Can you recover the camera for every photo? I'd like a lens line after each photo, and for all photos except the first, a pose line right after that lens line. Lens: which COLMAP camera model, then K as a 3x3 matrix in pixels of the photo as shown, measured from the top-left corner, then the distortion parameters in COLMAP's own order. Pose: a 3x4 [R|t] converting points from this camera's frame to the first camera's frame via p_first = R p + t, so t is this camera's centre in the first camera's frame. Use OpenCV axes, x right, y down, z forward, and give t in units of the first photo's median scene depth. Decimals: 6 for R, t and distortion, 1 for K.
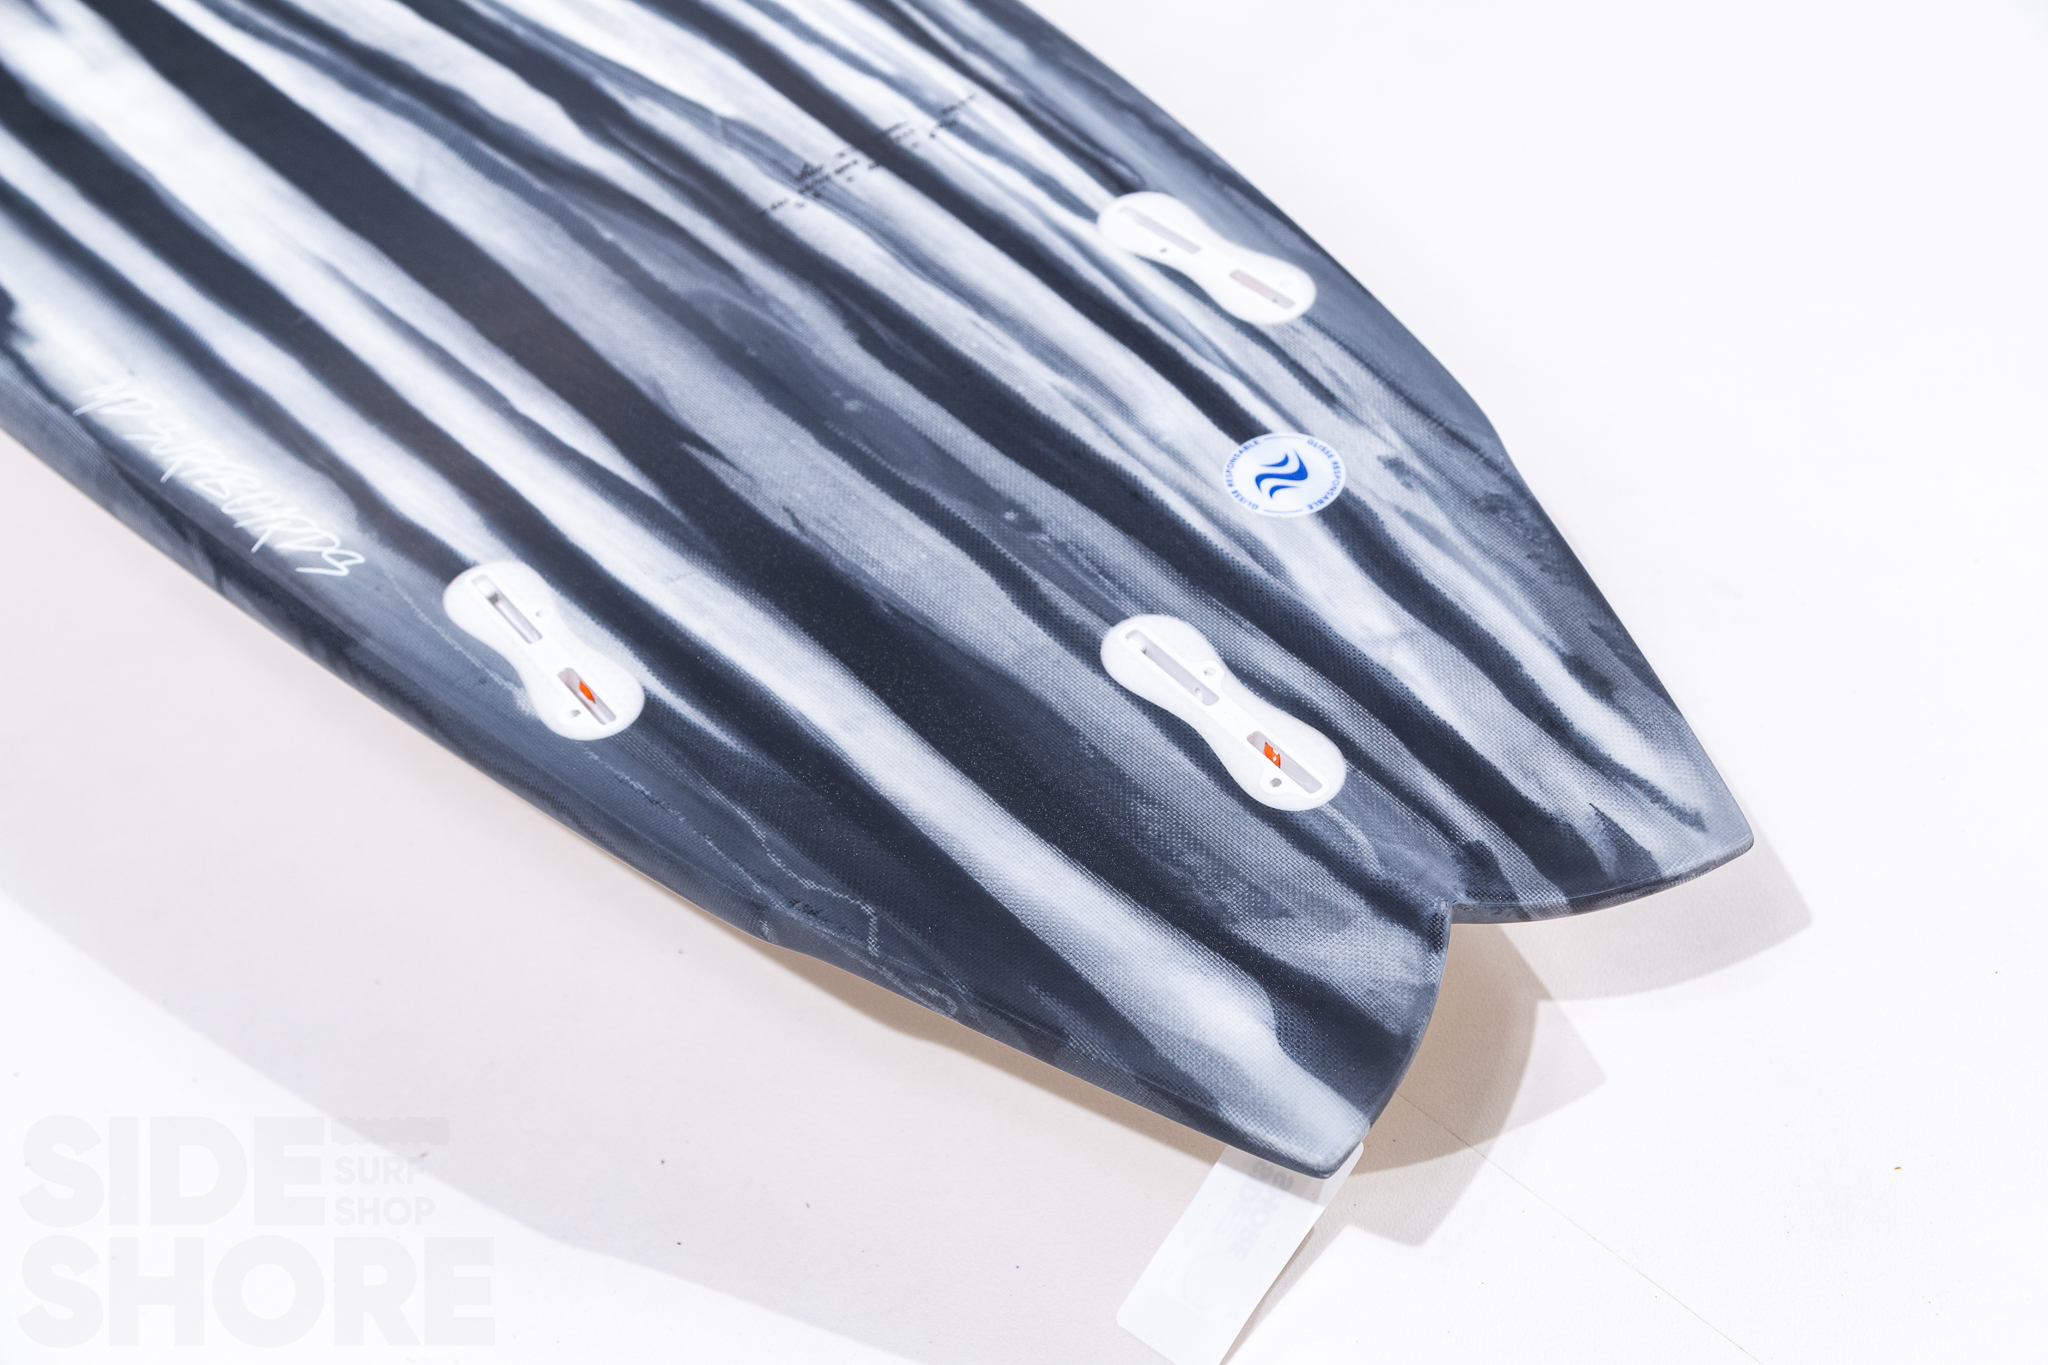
lens RADIAL K [[2902.7, 0, 1024.3], [0, 2902.7, 682.5], [0, 0, 1]] dist [-0.030453, 0.000000]
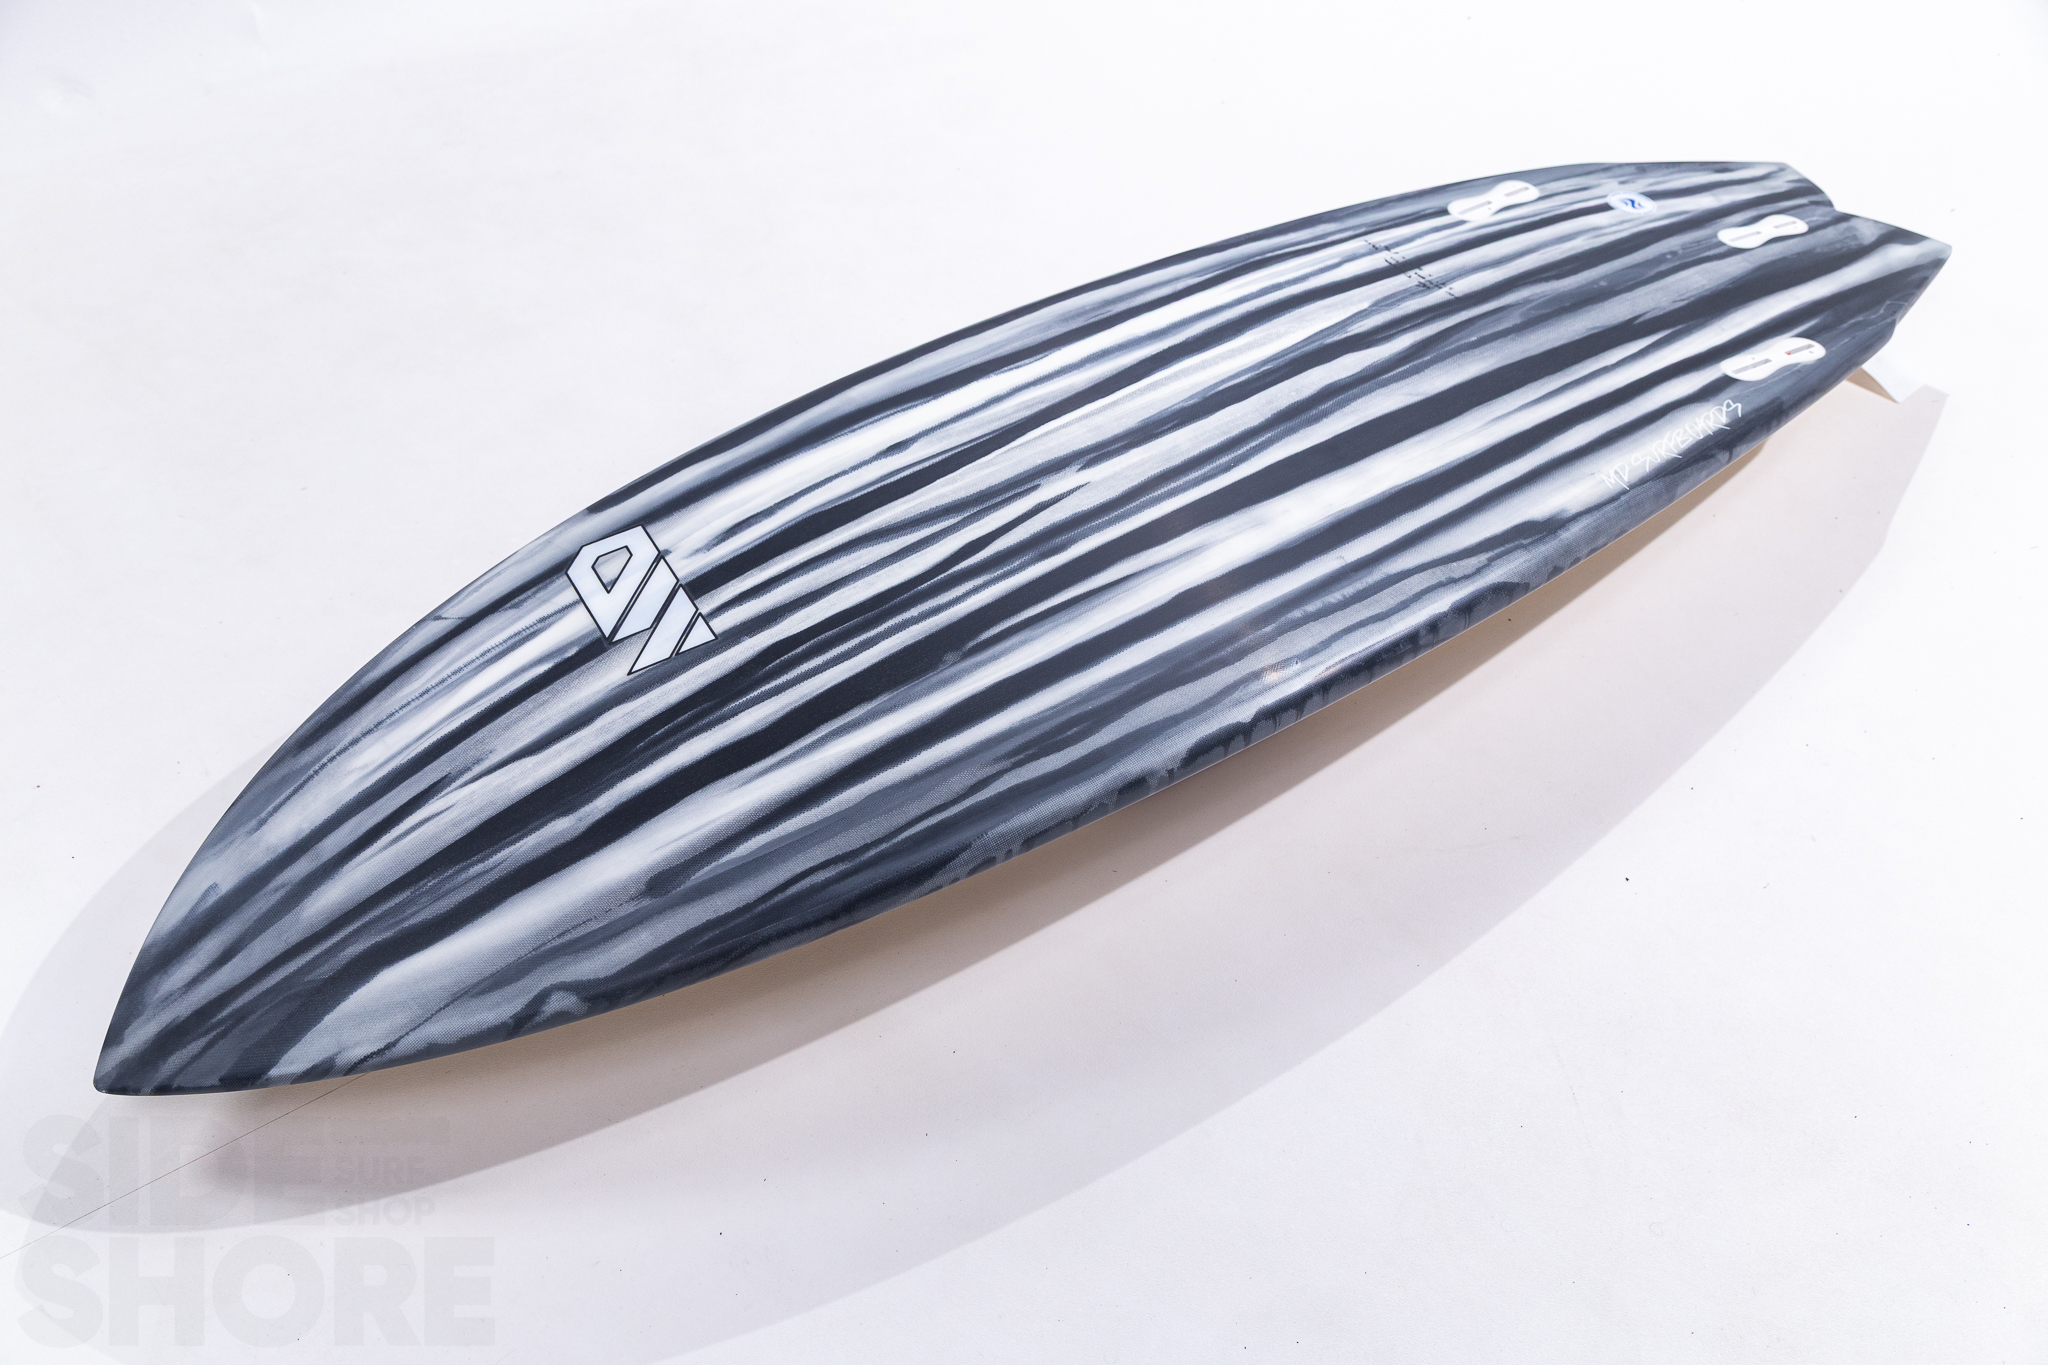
lens RADIAL K [[2107.3, 0, 1024.7], [0, 2107.3, 682.3], [0, 0, 1]] dist [-0.003432, 0.000000]
pose [[0.070414, -0.582334, 0.809894, -1.617977], [0.678685, 0.622988, 0.388938, -0.855748], [-0.731047, 0.522276, 0.439088, 0.793318]]
